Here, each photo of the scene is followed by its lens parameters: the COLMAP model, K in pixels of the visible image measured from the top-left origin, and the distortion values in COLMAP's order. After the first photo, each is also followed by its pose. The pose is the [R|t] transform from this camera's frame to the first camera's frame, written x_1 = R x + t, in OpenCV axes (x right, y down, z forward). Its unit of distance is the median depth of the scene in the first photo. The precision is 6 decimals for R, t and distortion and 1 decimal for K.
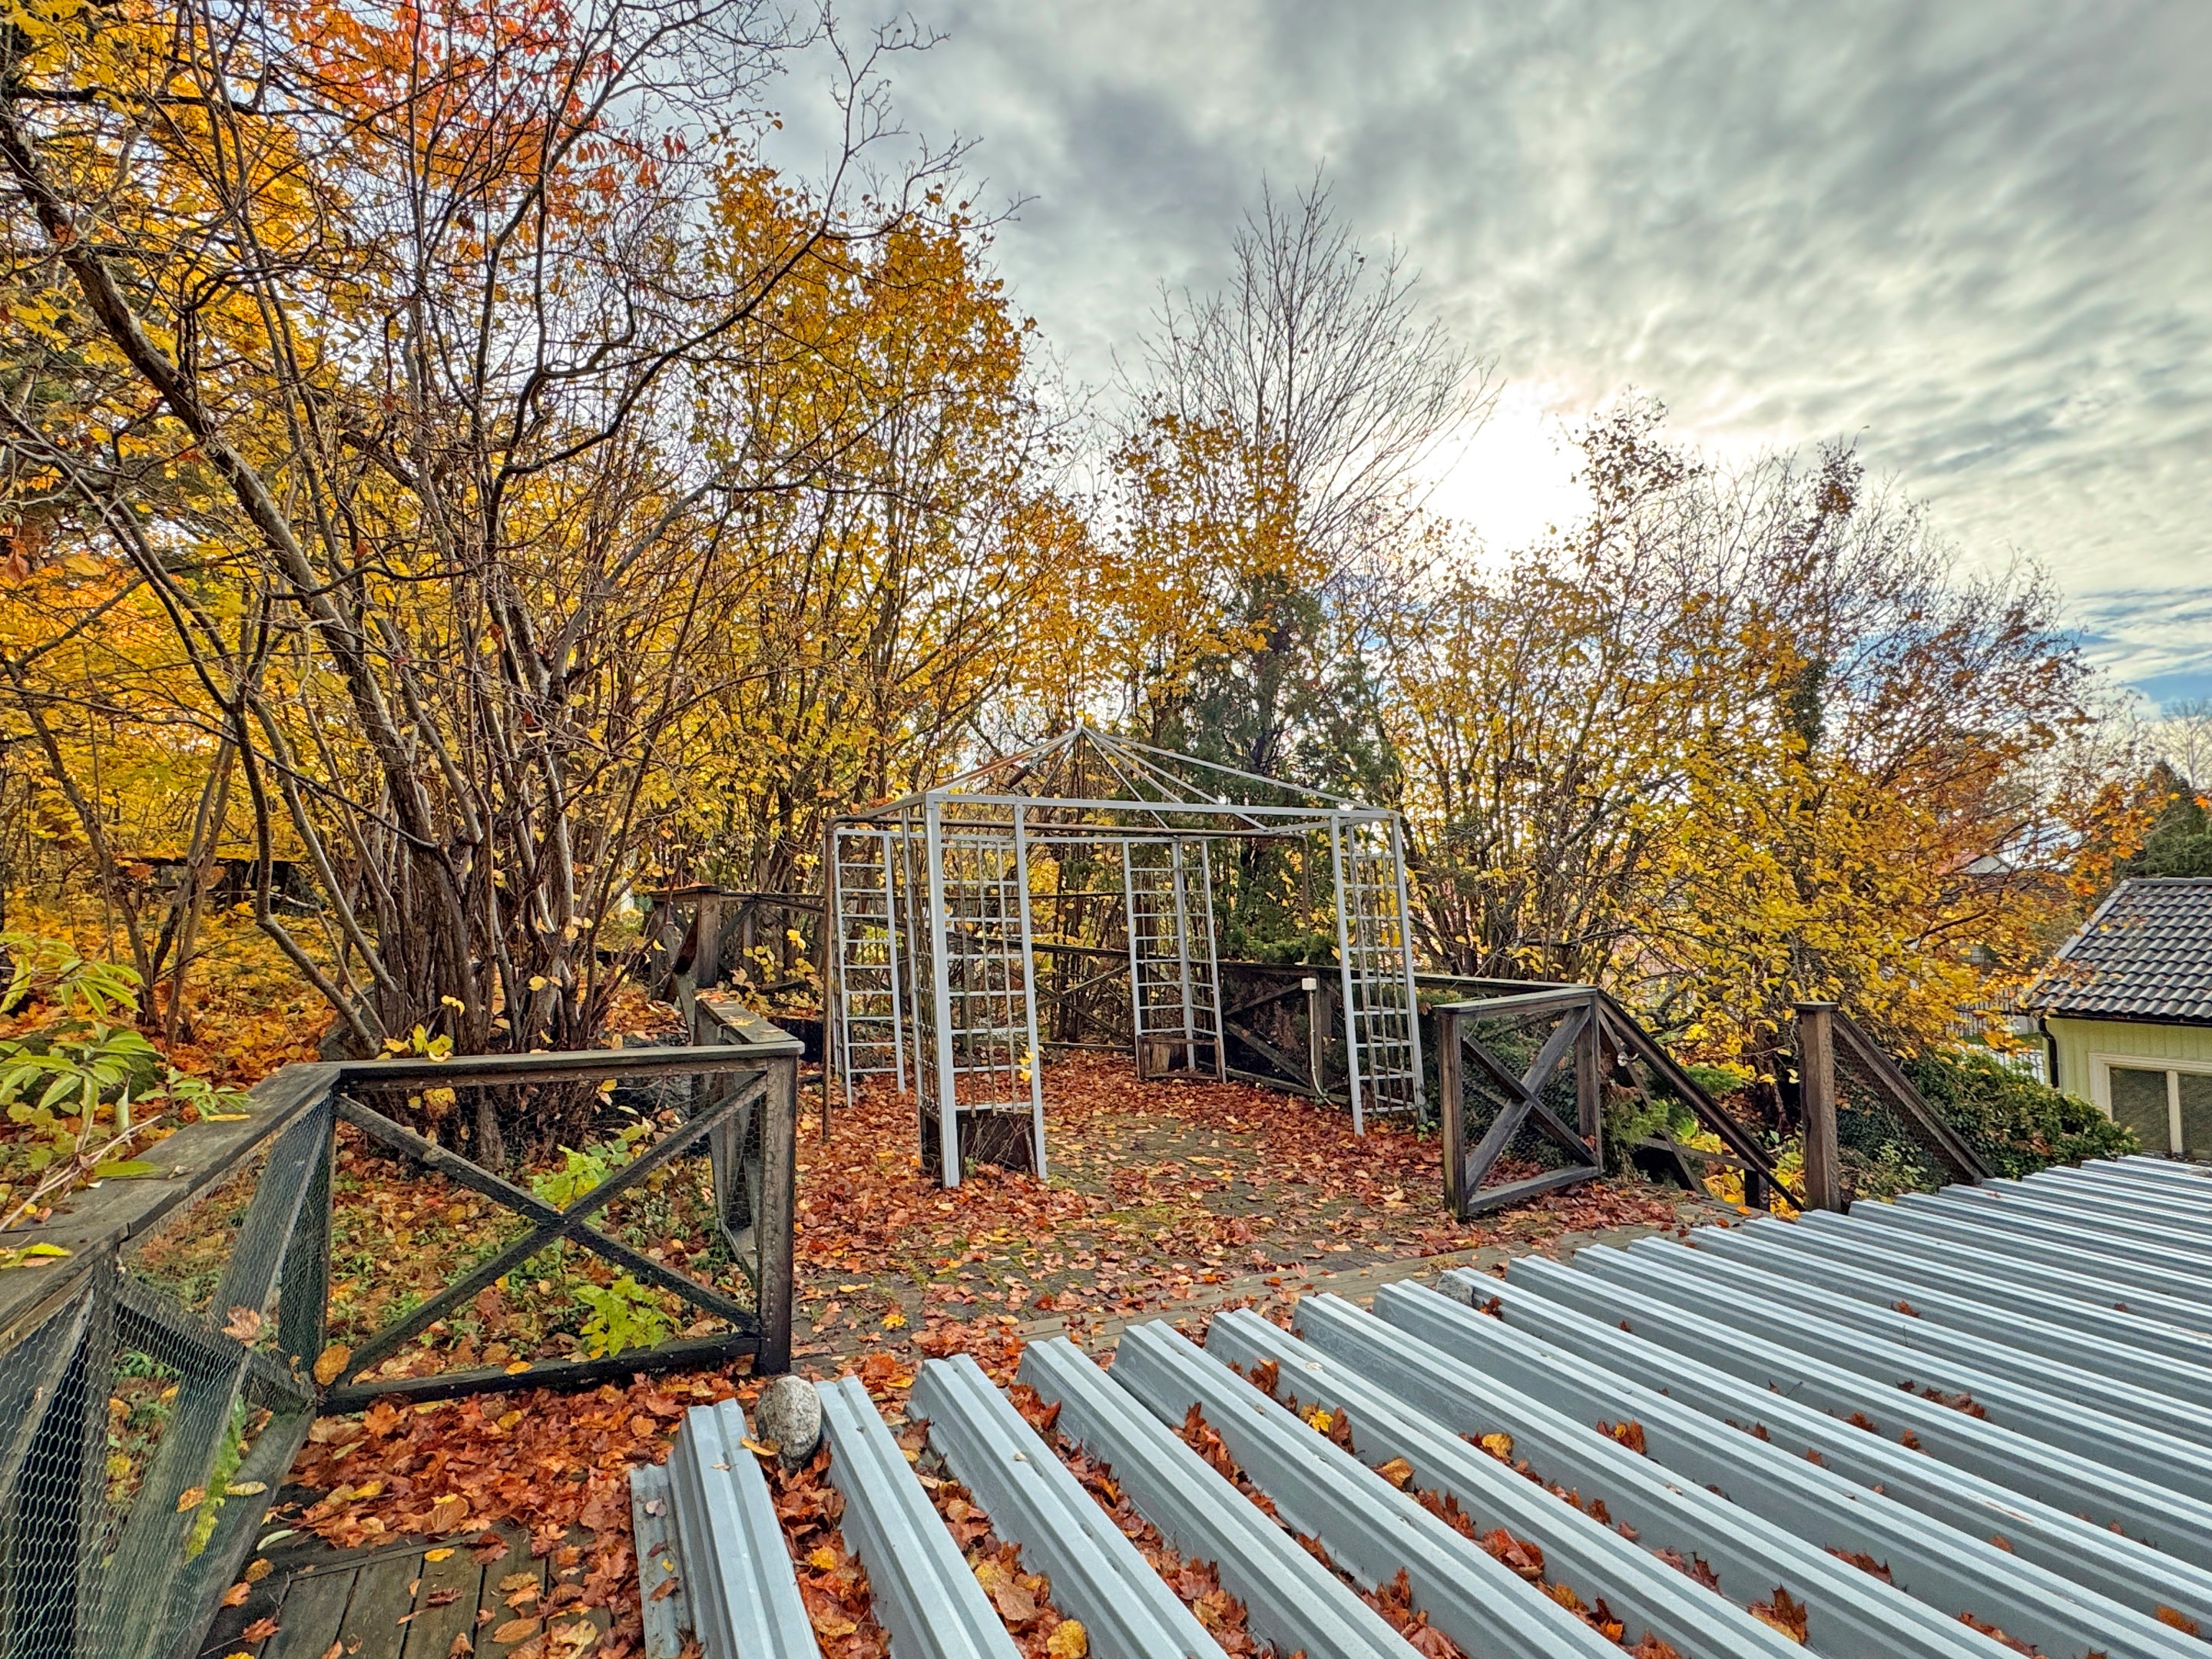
lens RADIAL K [[1210.8, 0, 1106.0], [0, 1210.8, 829.5], [0, 0, 1]] dist [0.065088, -0.032161]
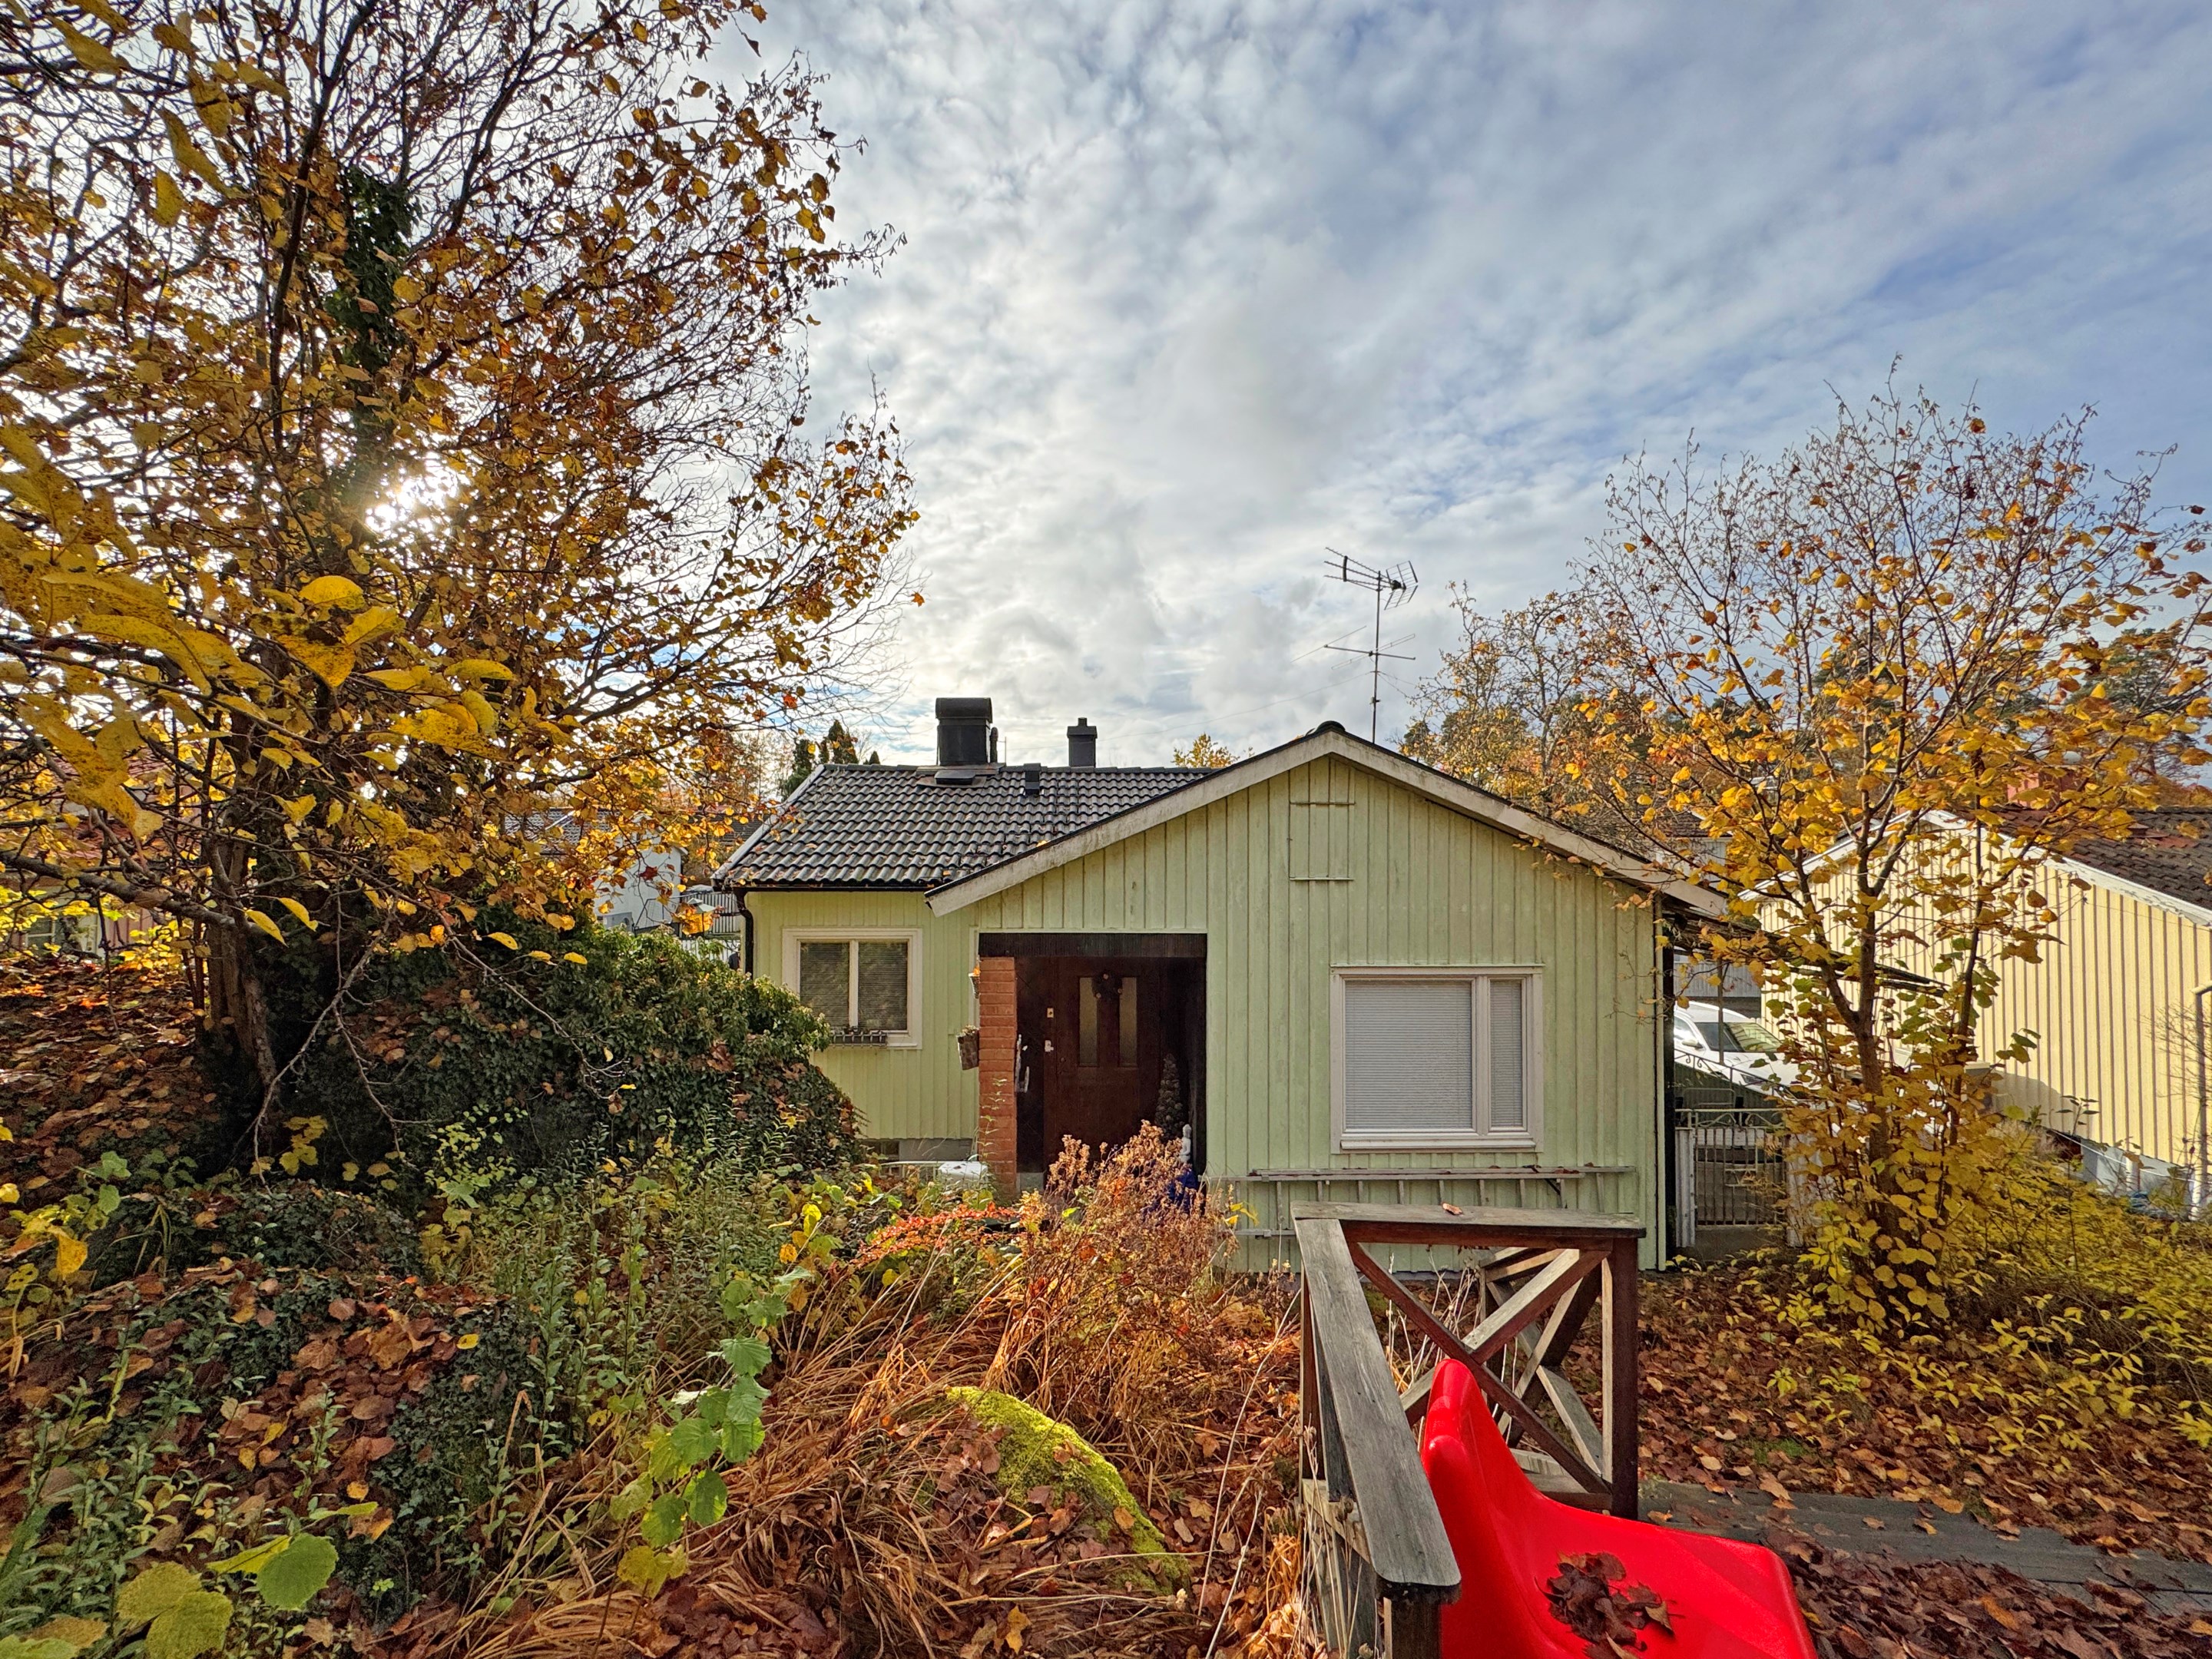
lens RADIAL K [[801.7, 0, 1106.0], [0, 801.7, 829.5], [0, 0, 1]] dist [-0.012183, 0.000018]
pose [[0.493539, 0.044028, 0.868609, 0.482115], [-0.052592, 0.998401, -0.020725, 0.128755], [-0.868132, -0.035453, 0.495065, 0.620124]]
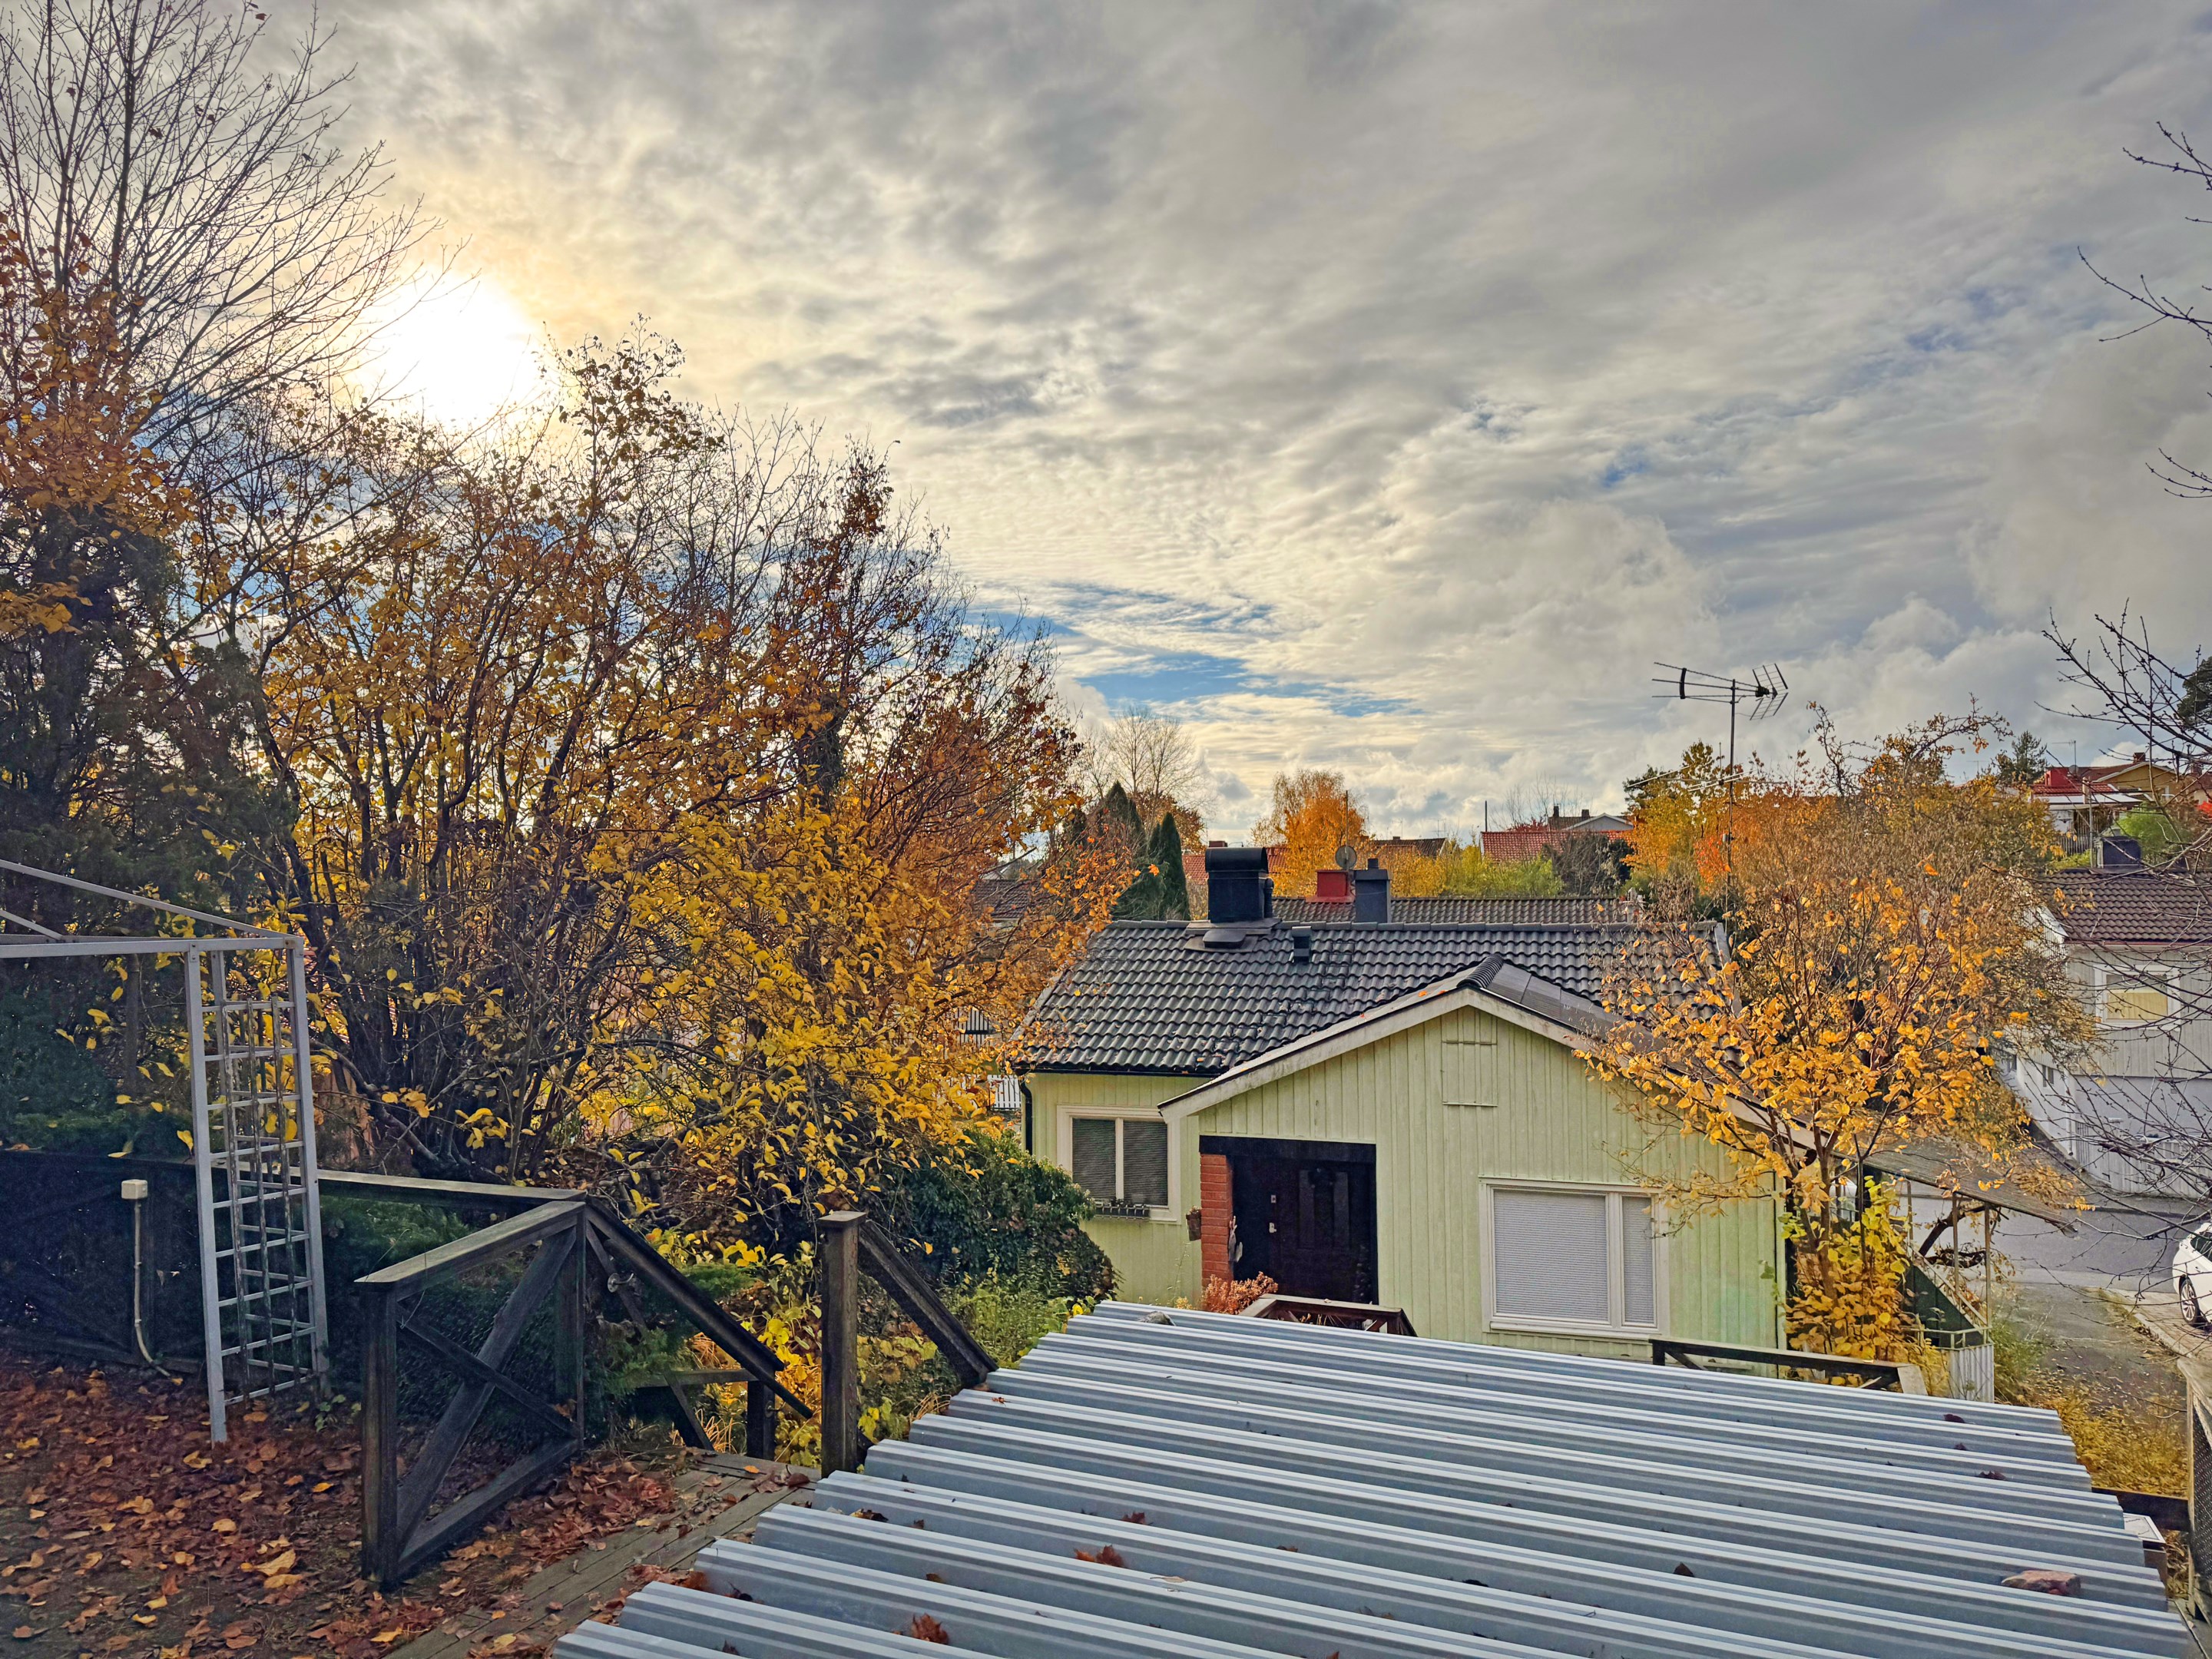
lens RADIAL K [[1634.6, 0, 1106.0], [0, 1634.6, 829.5], [0, 0, 1]] dist [0.004720, -0.023591]
pose [[0.759538, 0.023011, 0.650056, -0.000347], [-0.038637, 0.999205, 0.009774, -0.053909], [-0.649315, -0.032540, 0.759823, 0.037211]]
